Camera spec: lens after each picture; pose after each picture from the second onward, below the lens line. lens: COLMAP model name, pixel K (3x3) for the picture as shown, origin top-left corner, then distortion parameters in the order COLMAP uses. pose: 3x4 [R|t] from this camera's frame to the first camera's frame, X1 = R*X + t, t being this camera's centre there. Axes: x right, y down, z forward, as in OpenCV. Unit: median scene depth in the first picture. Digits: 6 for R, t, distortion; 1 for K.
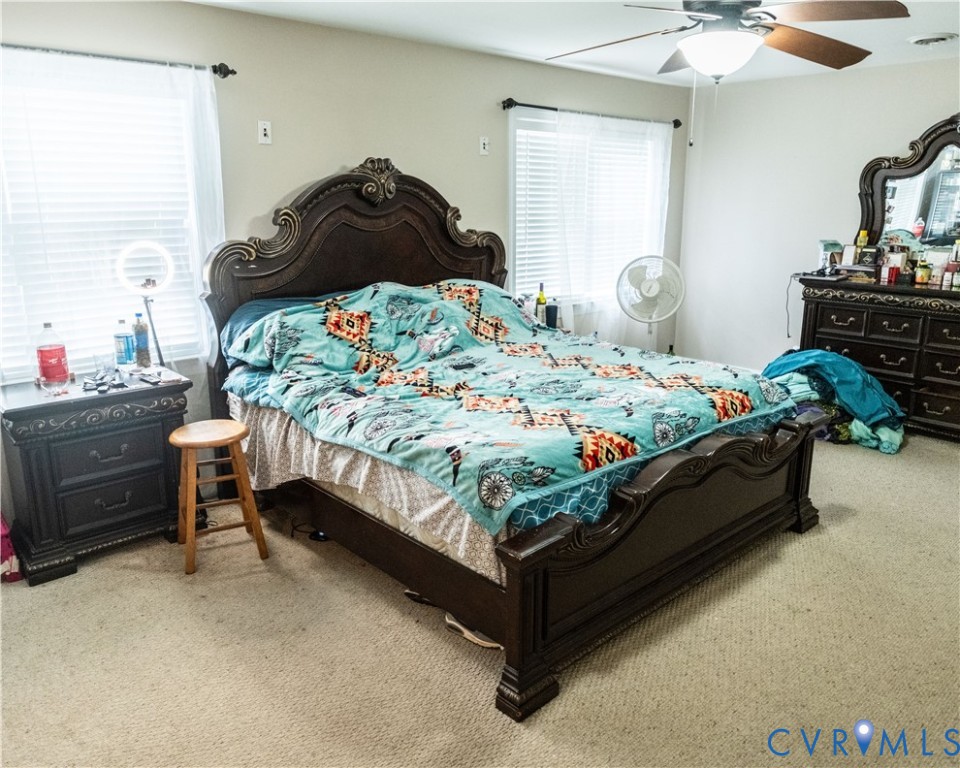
lens RADIAL K [[737.9, 0, 480.0], [0, 737.9, 384.0], [0, 0, 1]] dist [-0.003383, 0.000964]
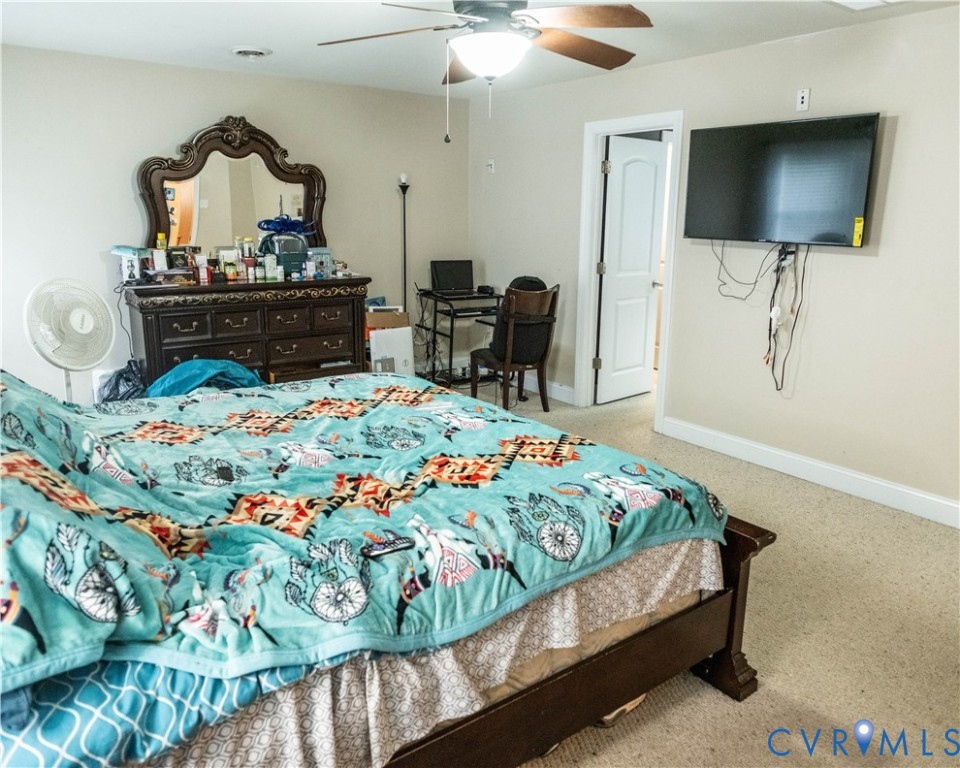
lens RADIAL K [[712.0, 0, 480.0], [0, 712.0, 384.0], [0, 0, 1]] dist [0.003722, 0.003702]
pose [[0.107604, -0.236833, 0.965573, -0.548297], [0.235642, 0.949613, 0.206658, -0.166658], [-0.965865, 0.205292, 0.157990, 0.708407]]
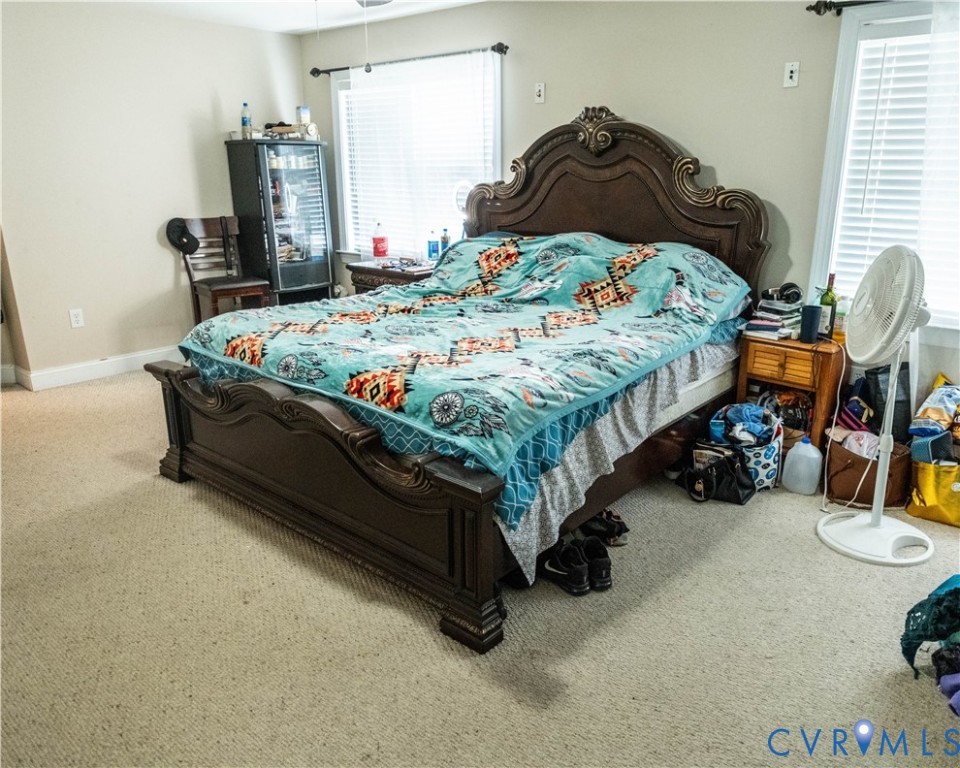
lens RADIAL K [[725.8, 0, 512.3], [0, 725.8, 387.8], [0, 0, 1]] dist [0.000977, 0.000330]
pose [[0.128922, 0.289136, -0.948567, 0.996451], [-0.248792, 0.935387, 0.251304, -0.189085], [0.959938, 0.203598, 0.192526, 0.870665]]
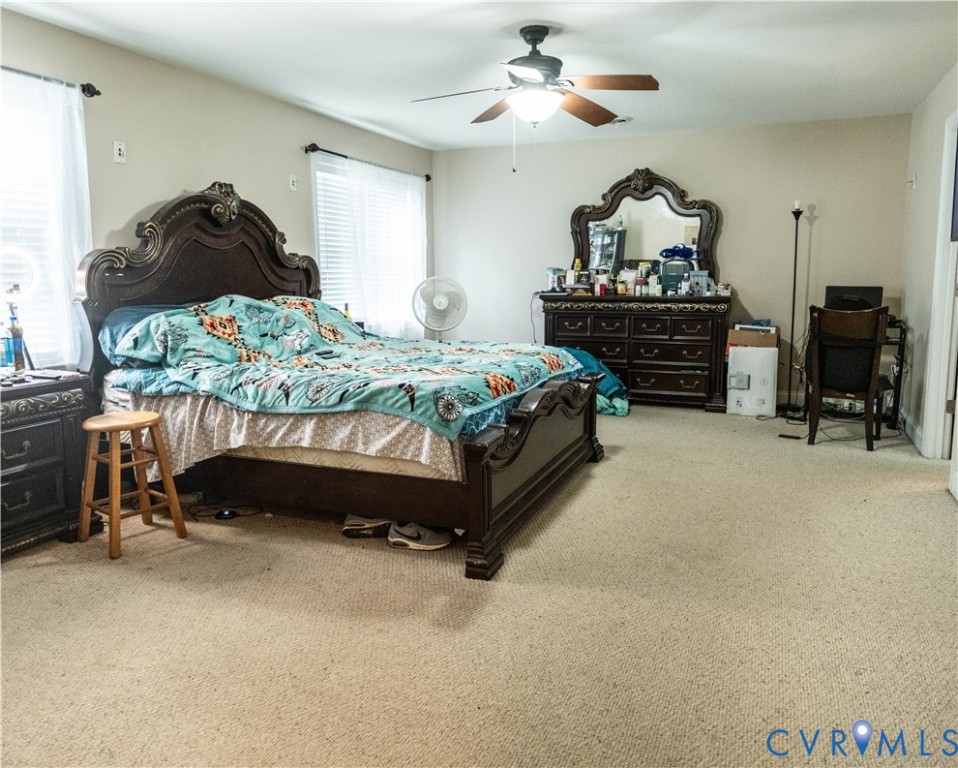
lens RADIAL K [[721.8, 0, 479.7], [0, 721.8, 376.7], [0, 0, 1]] dist [-0.001789, 0.003469]
pose [[0.904523, -0.069482, 0.420726, -0.295857], [0.113304, 0.990331, -0.080042, 0.126505], [-0.411096, 0.120070, 0.903650, -0.118834]]
